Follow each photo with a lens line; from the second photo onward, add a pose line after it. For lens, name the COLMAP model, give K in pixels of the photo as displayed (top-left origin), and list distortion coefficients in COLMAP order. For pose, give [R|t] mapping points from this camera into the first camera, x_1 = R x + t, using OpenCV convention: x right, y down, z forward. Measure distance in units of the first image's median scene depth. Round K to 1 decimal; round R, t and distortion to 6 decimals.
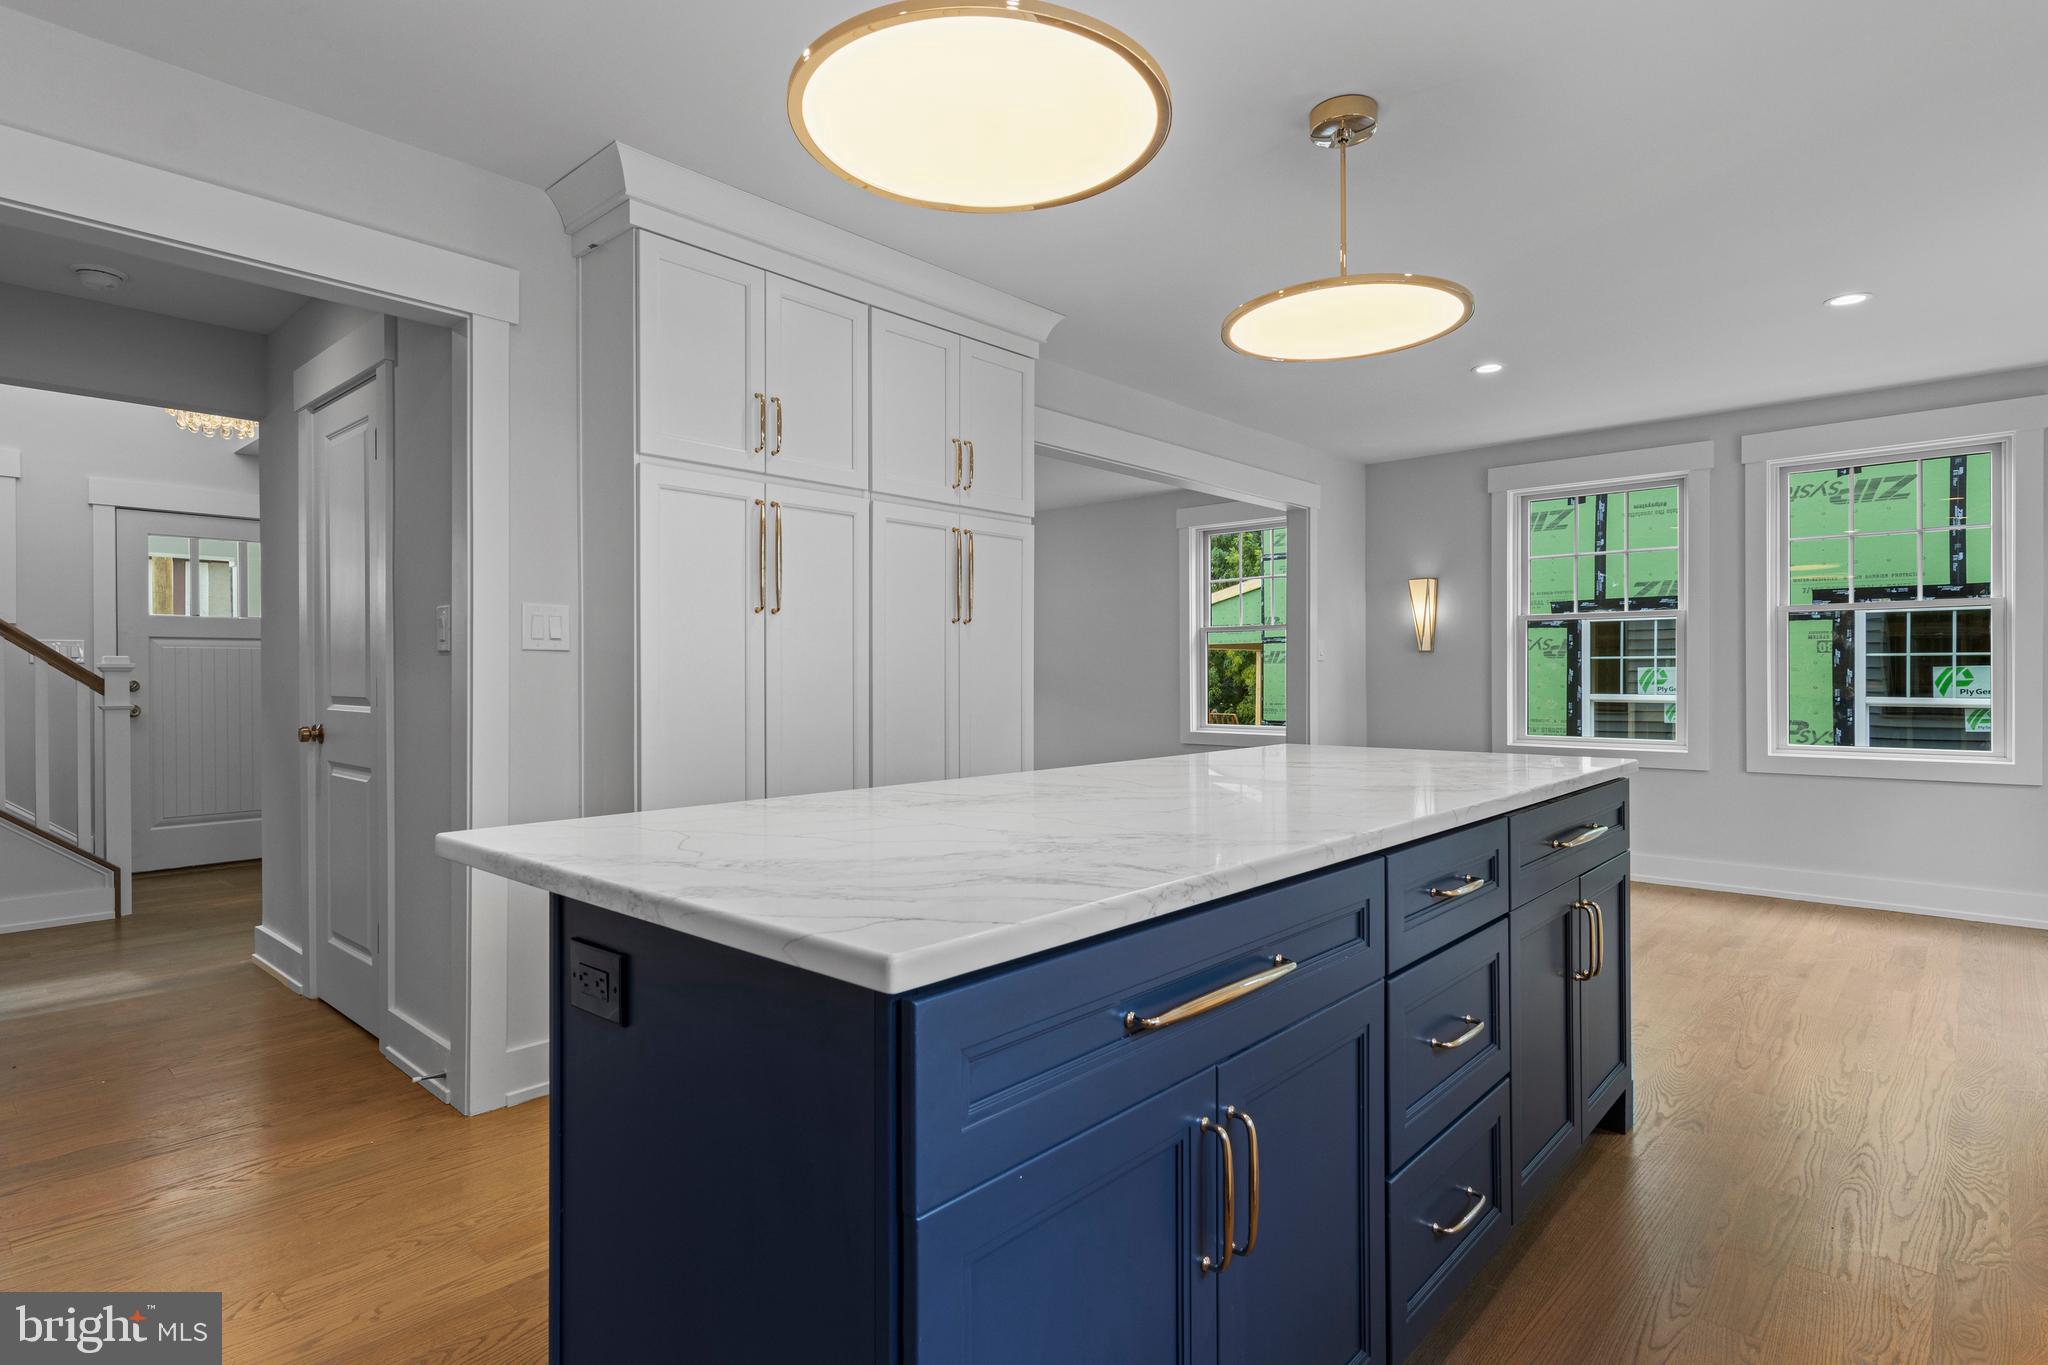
lens RADIAL K [[1046.3, 0, 1030.7], [0, 1046.3, 678.9], [0, 0, 1]] dist [0.016997, -0.006272]
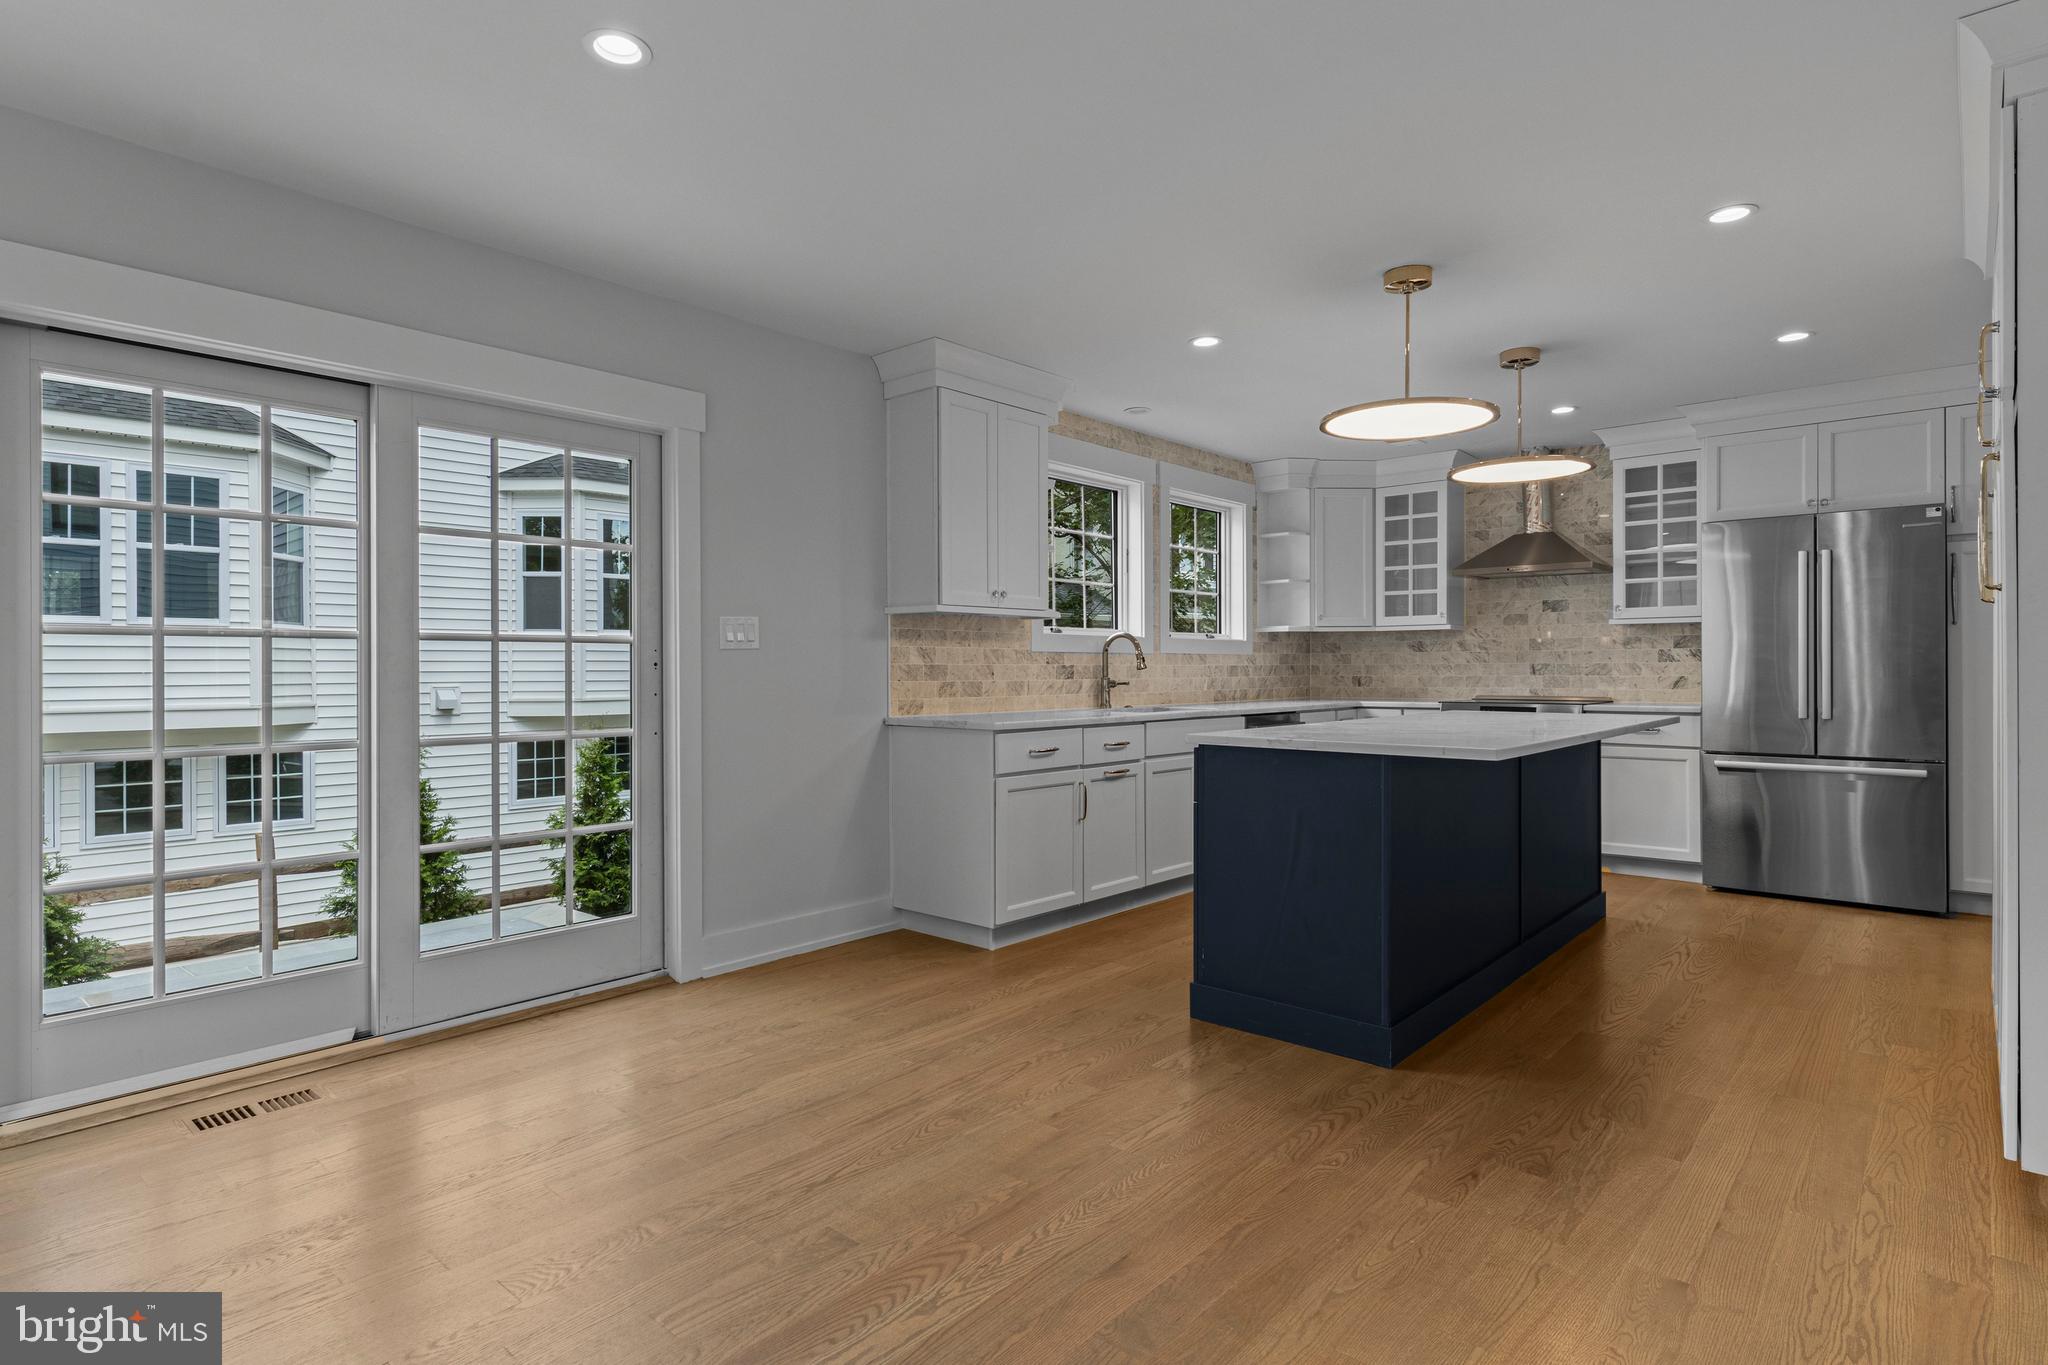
lens RADIAL K [[1046.3, 0, 1024.3], [0, 1046.3, 673.1], [0, 0, 1]] dist [0.016997, -0.006272]
pose [[-0.999940, 0.005961, -0.009212, 0.419859], [0.005870, 0.999934, 0.009872, -0.006861], [0.009271, 0.009817, -0.999909, 1.221034]]
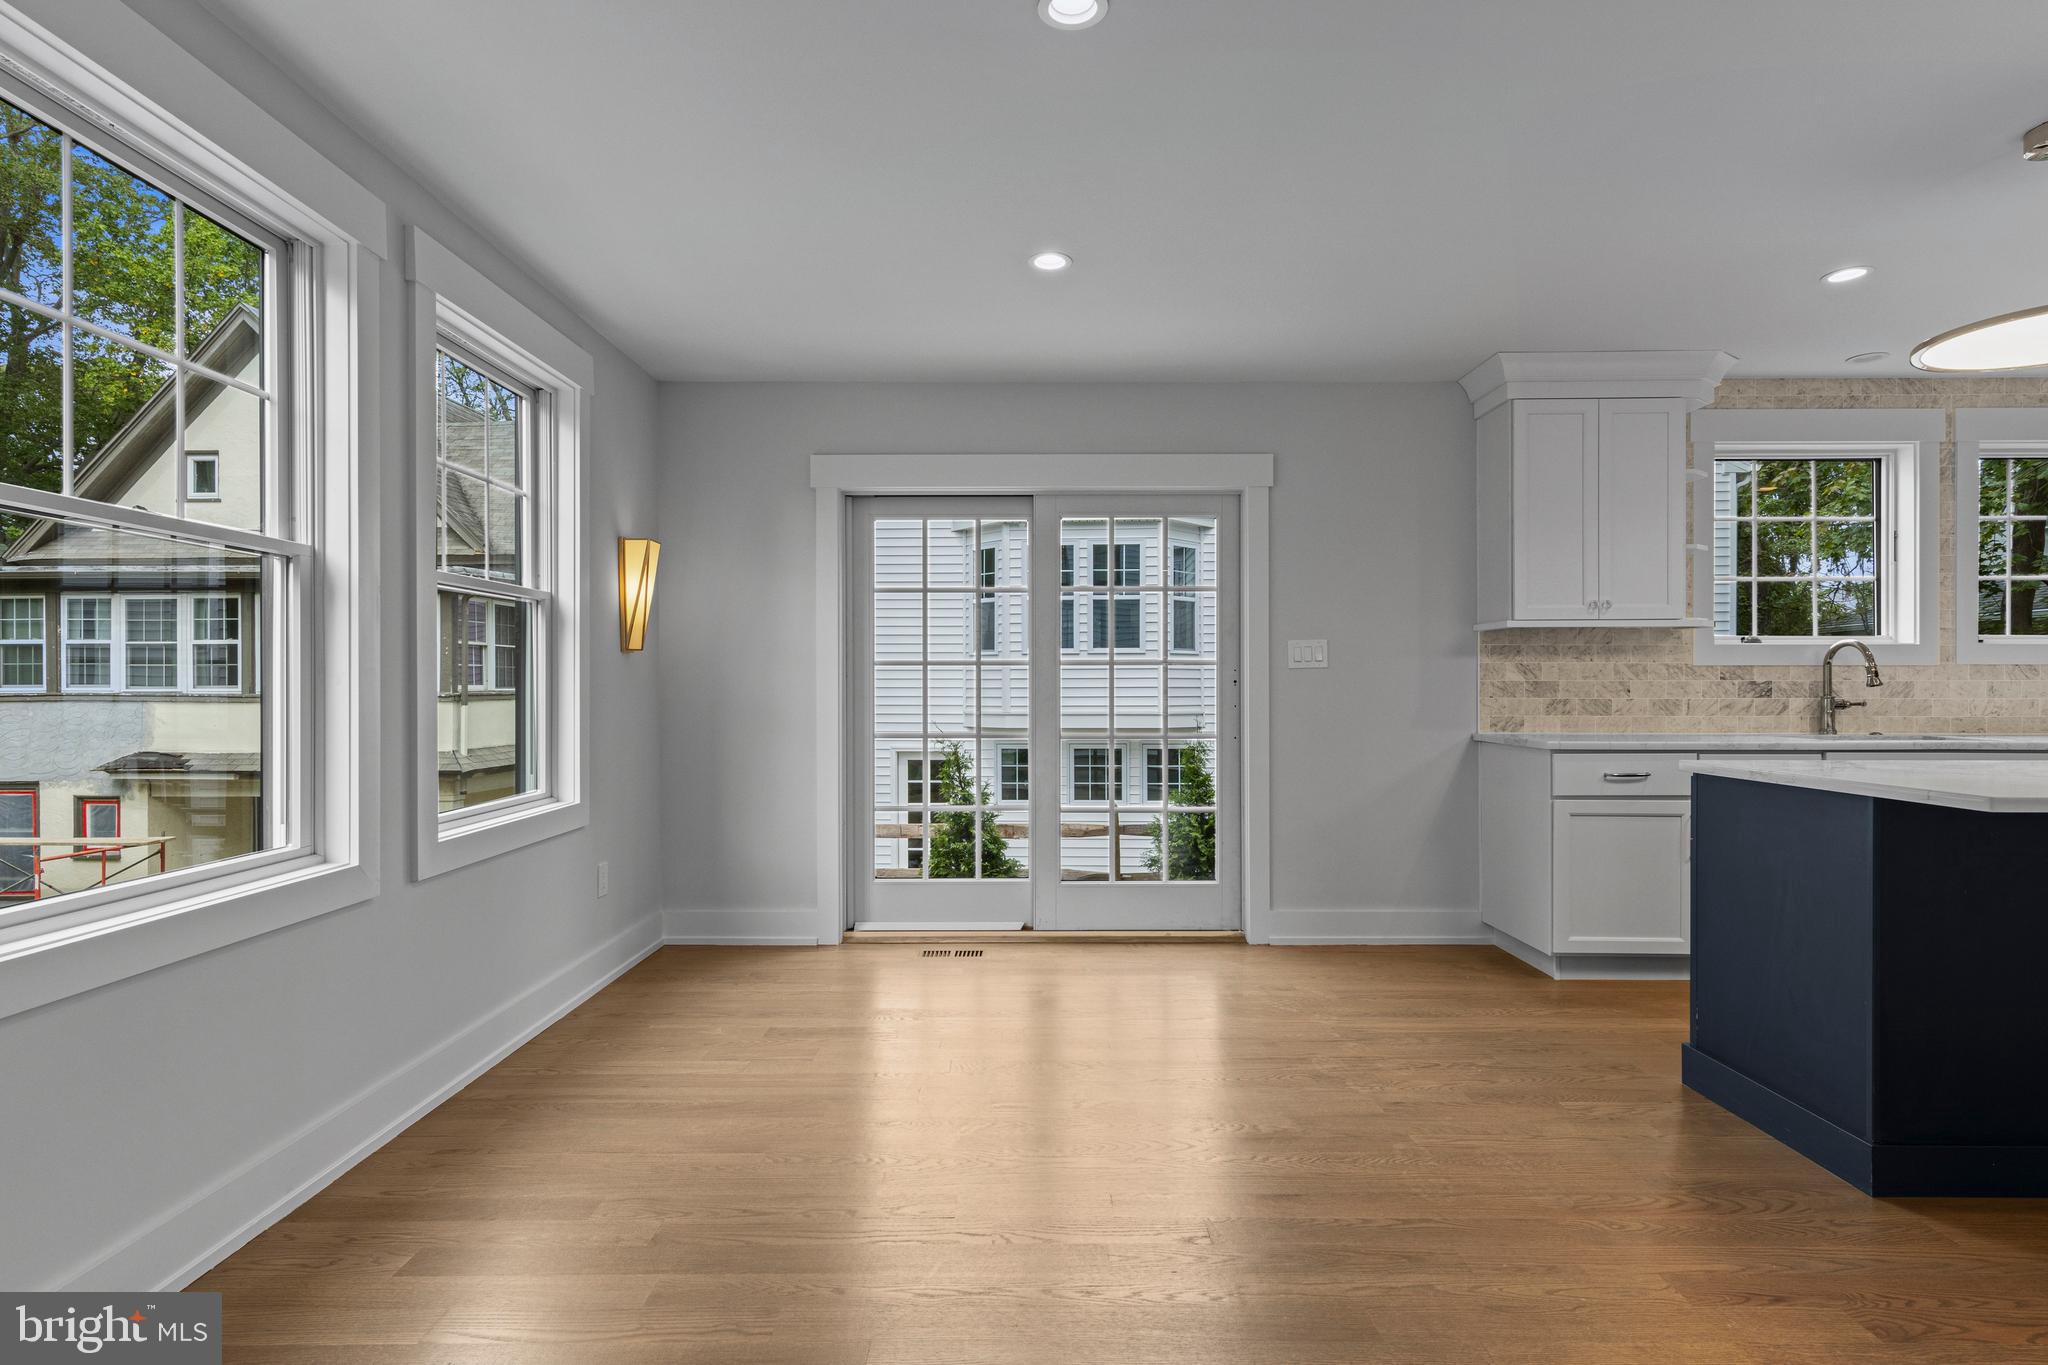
lens RADIAL K [[1046.3, 0, 1028.5], [0, 1046.3, 684.9], [0, 0, 1]] dist [0.016997, -0.006272]
pose [[-0.671815, 0.004722, 0.740704, 0.107713], [0.007461, 0.999972, 0.000392, -0.005873], [-0.740681, 0.005789, -0.671832, 1.221245]]
